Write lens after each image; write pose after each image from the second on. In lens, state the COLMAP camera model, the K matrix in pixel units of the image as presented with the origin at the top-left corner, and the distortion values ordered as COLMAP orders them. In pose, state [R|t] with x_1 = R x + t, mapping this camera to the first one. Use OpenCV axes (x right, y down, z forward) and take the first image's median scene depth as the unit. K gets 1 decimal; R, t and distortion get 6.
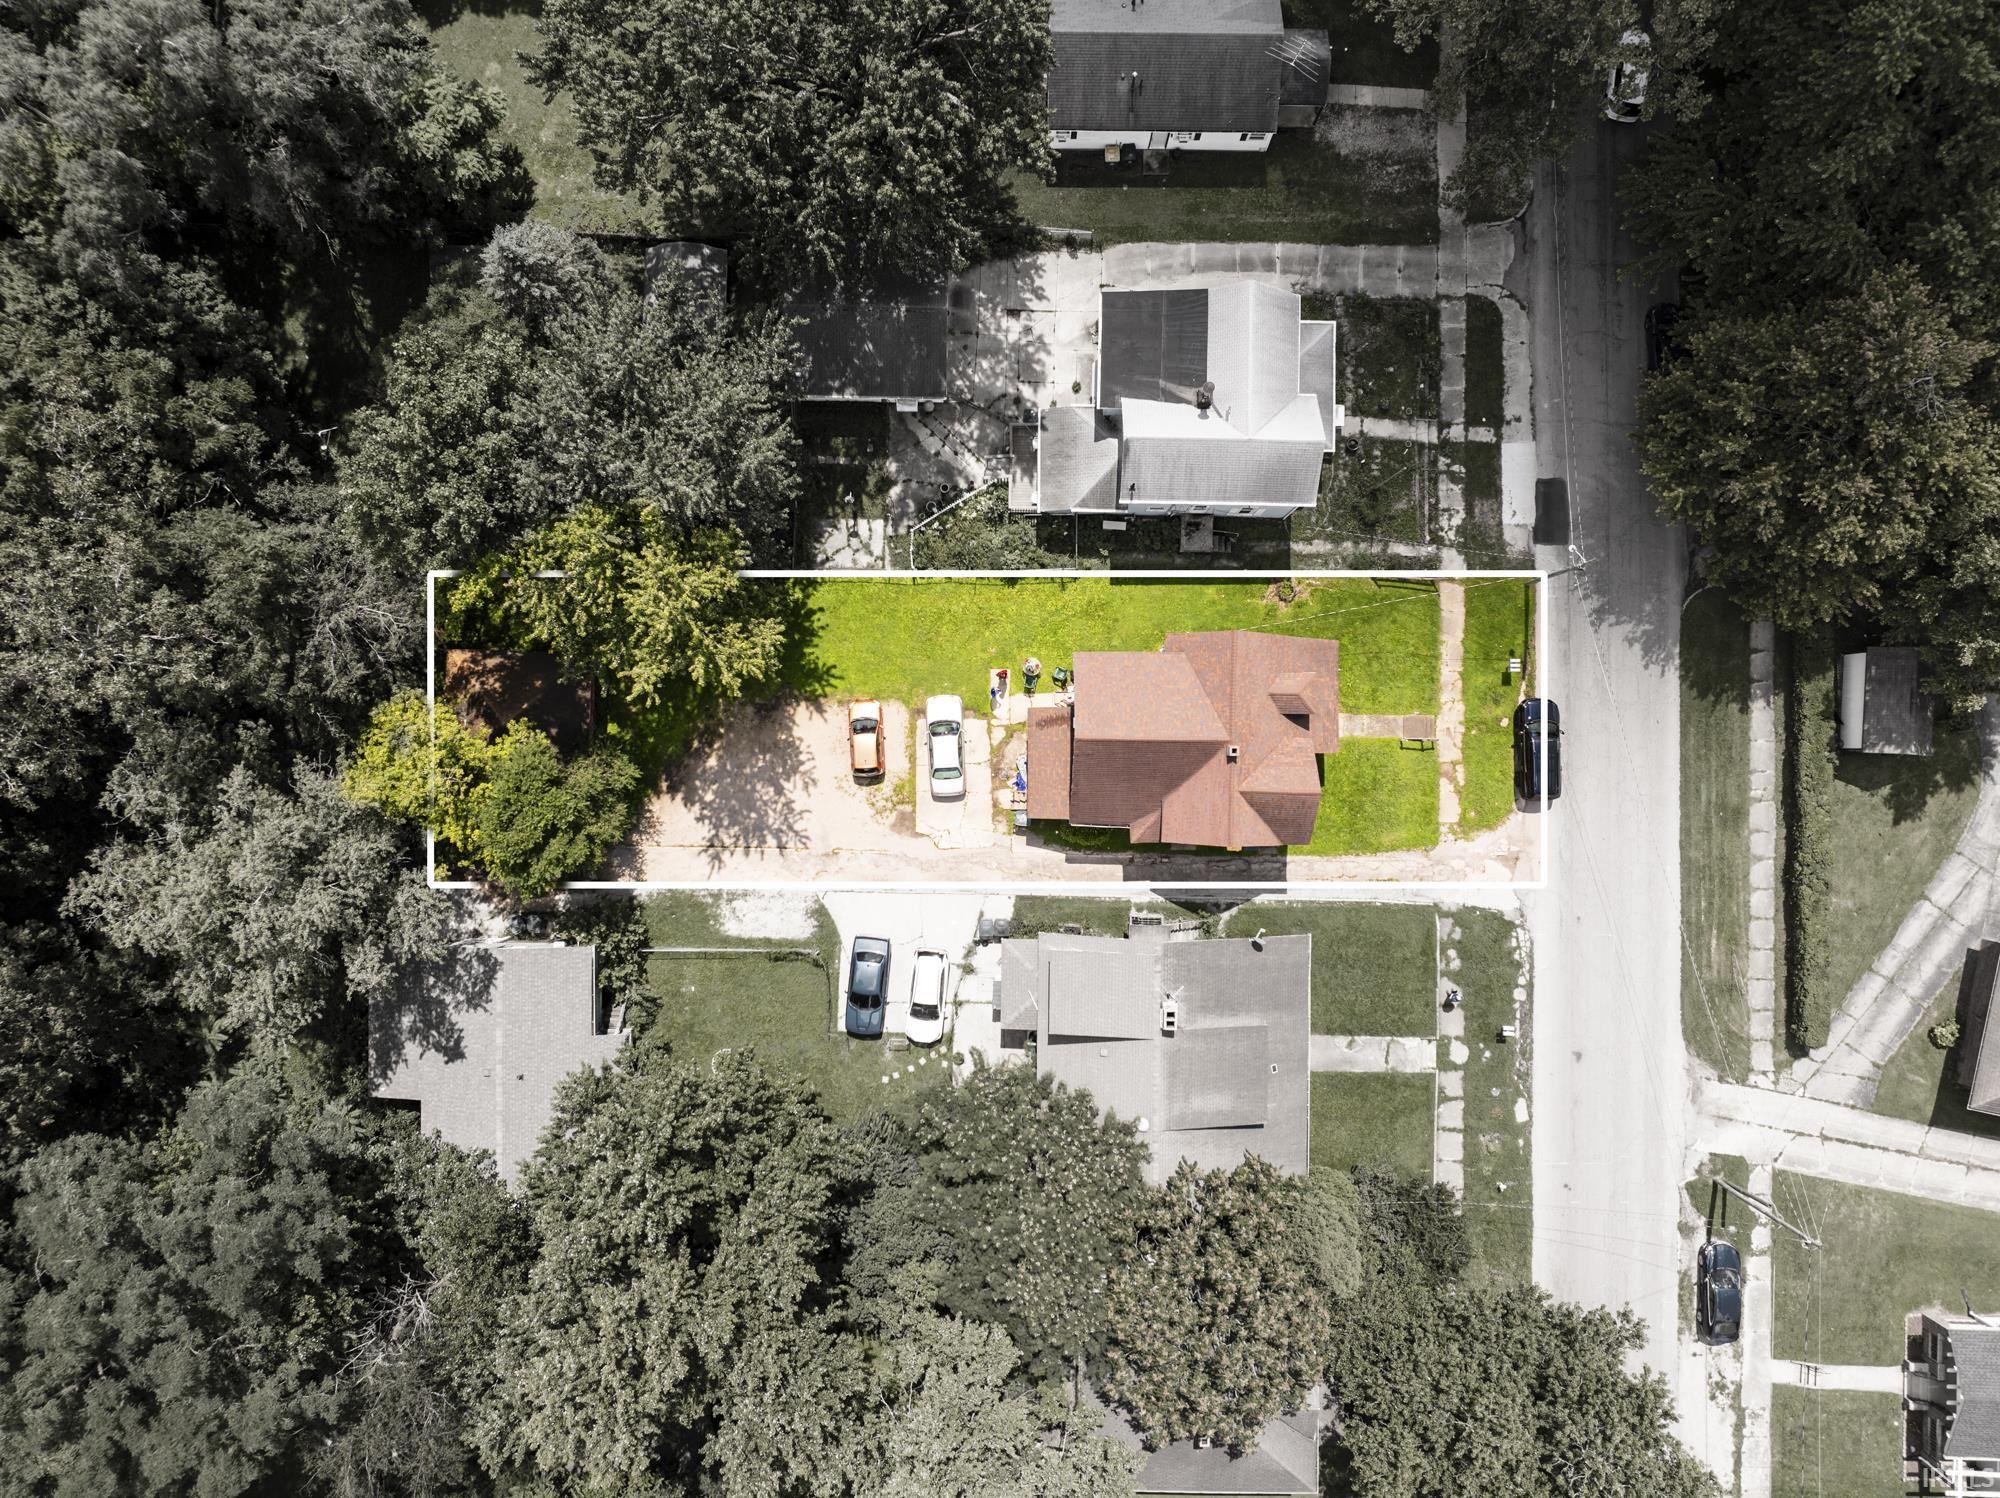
lens RADIAL K [[1398.6, 0, 1000.0], [0, 1398.6, 749.0], [0, 0, 1]] dist [-0.000931, -0.000225]
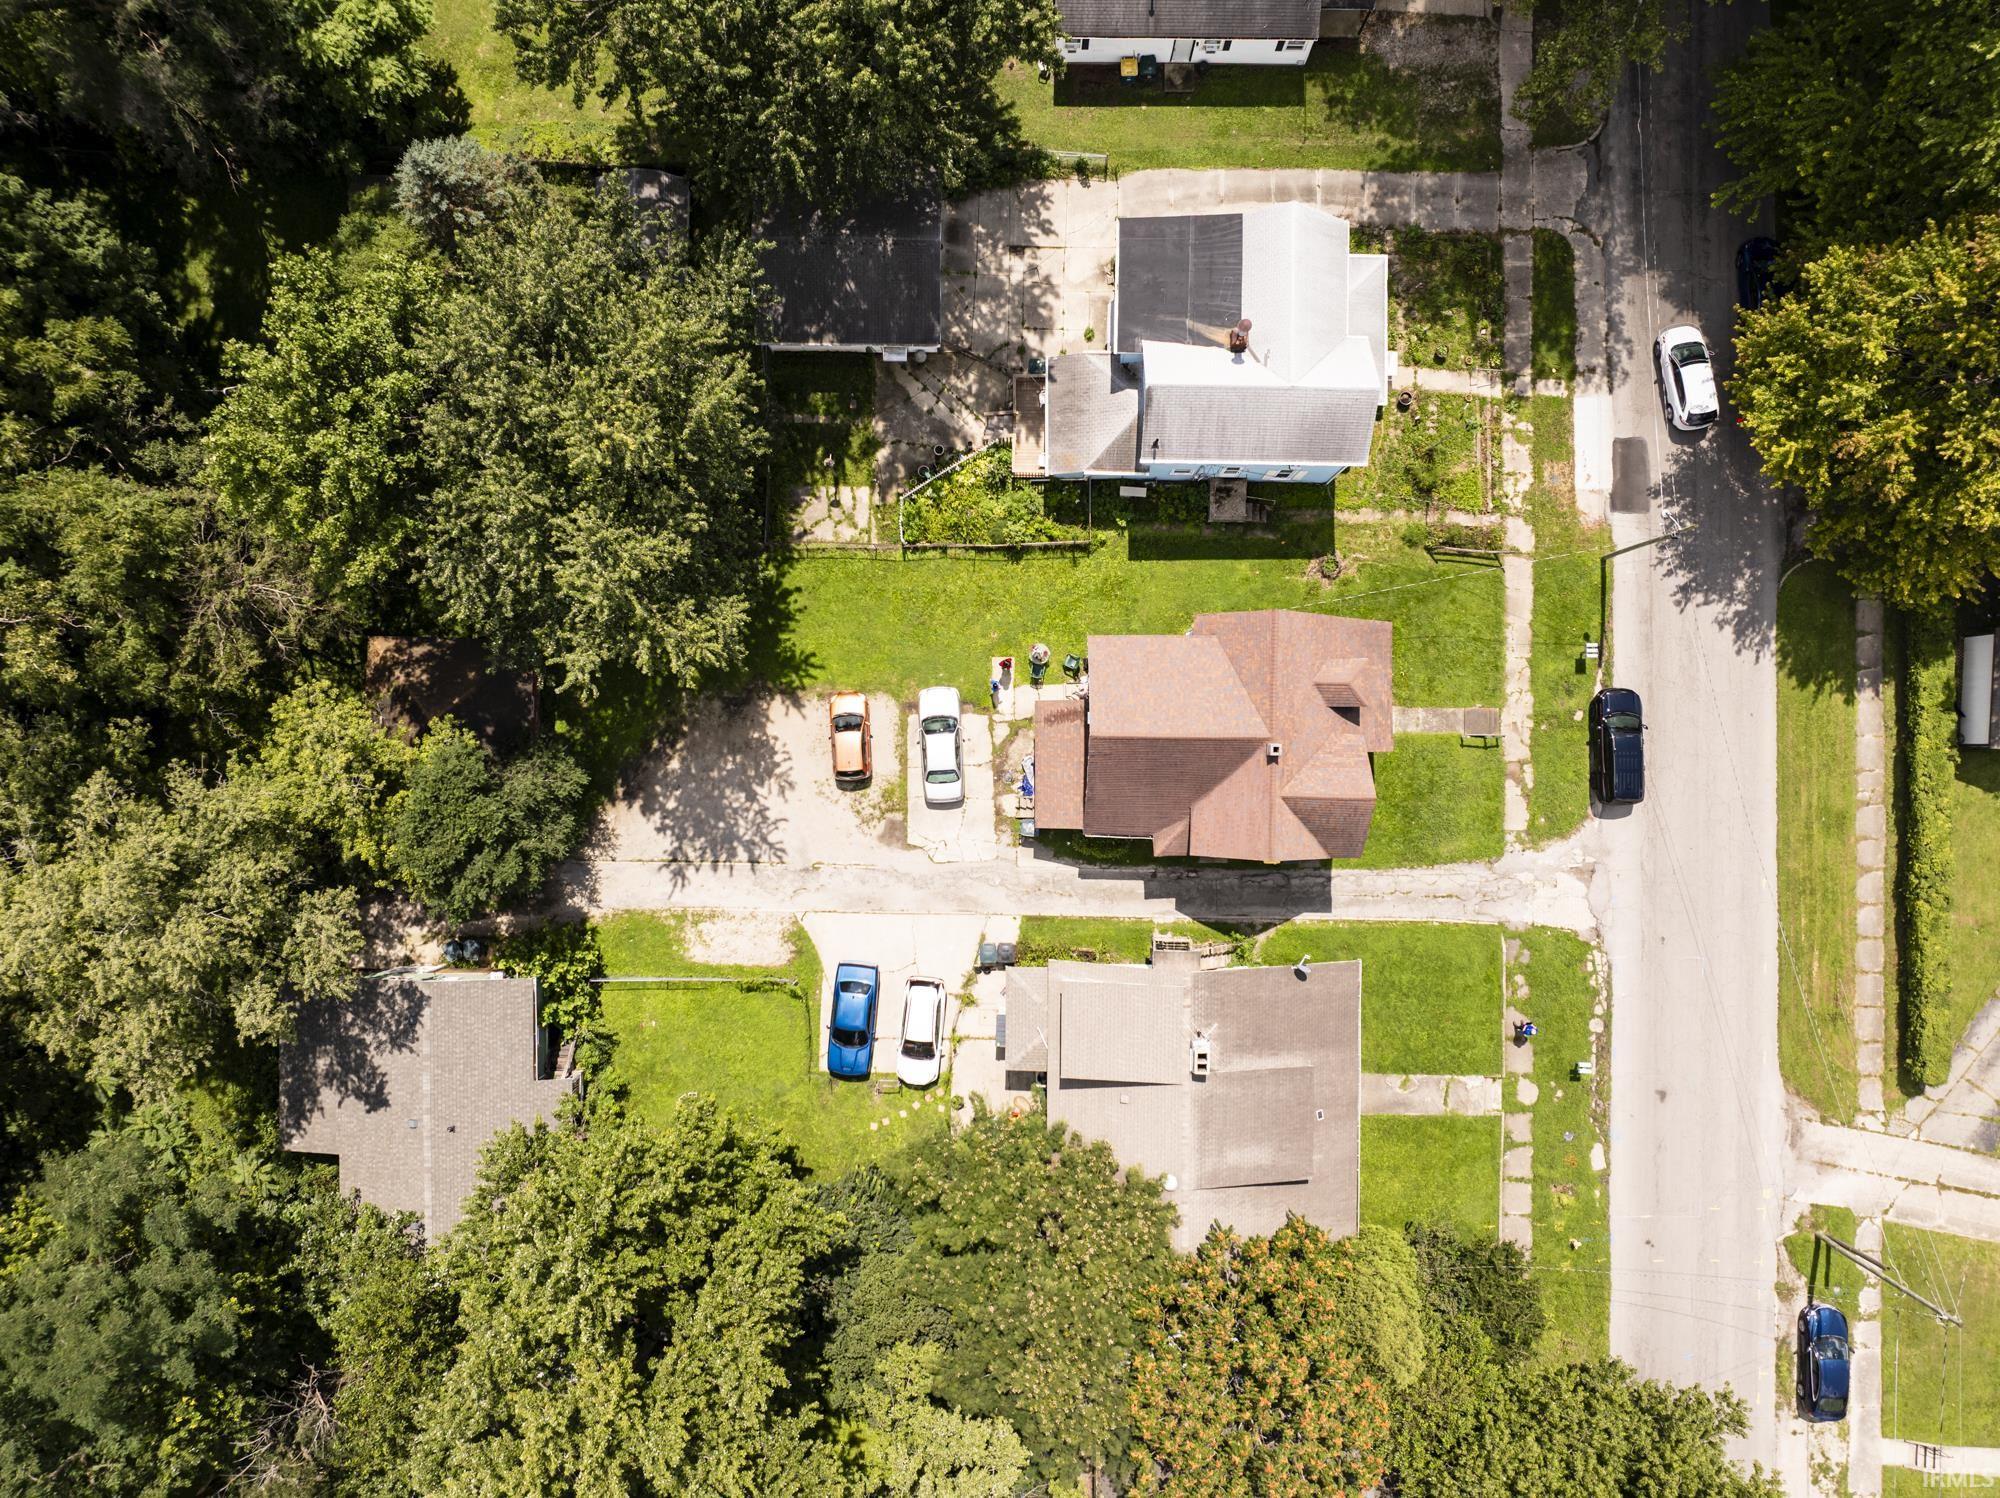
lens RADIAL K [[1398.6, 0, 1000.0], [0, 1398.6, 749.0], [0, 0, 1]] dist [-0.000931, -0.000225]
pose [[0.999986, -0.003706, -0.003822, 0.001371], [0.003709, 0.999993, 0.000783, -0.000304], [0.003819, -0.000797, 0.999992, 0.130503]]
